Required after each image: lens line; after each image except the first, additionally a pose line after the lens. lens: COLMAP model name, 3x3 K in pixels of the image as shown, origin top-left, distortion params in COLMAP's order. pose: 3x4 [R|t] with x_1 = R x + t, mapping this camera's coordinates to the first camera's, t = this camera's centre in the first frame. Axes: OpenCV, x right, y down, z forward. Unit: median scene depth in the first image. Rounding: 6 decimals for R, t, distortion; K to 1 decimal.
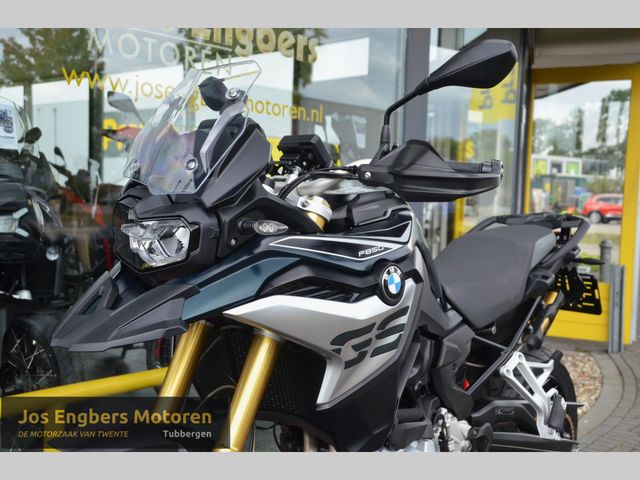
lens RADIAL K [[778.0, 0, 320.0], [0, 778.0, 240.0], [0, 0, 1]] dist [0.072105, 0.014258]
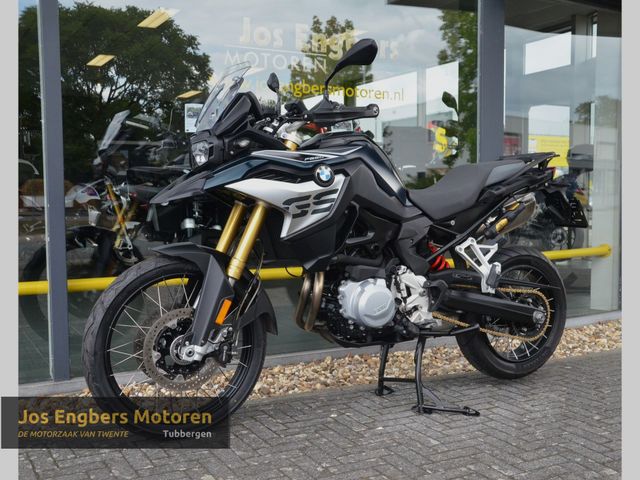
lens RADIAL K [[780.0, 0, 337.4], [0, 780.0, 238.9], [0, 0, 1]] dist [0.010425, 0.017696]
pose [[0.940229, -0.014788, -0.340221, 0.711903], [0.012057, 0.999876, -0.010141, 0.214783], [0.340329, 0.005433, 0.940291, -0.686649]]
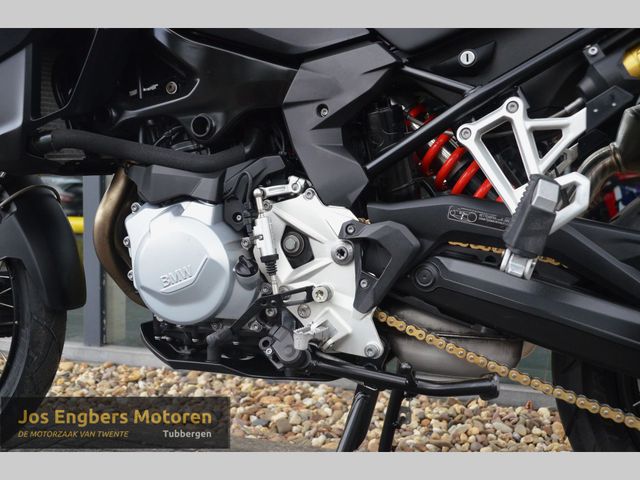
lens RADIAL K [[698.2, 0, 320.0], [0, 698.2, 240.0], [0, 0, 1]] dist [-0.025337, 0.159057]
pose [[0.377502, 0.024508, -0.925684, 0.819593], [-0.066814, 0.997765, -0.000830, 0.323443], [0.923595, 0.062162, 0.378296, 1.005298]]
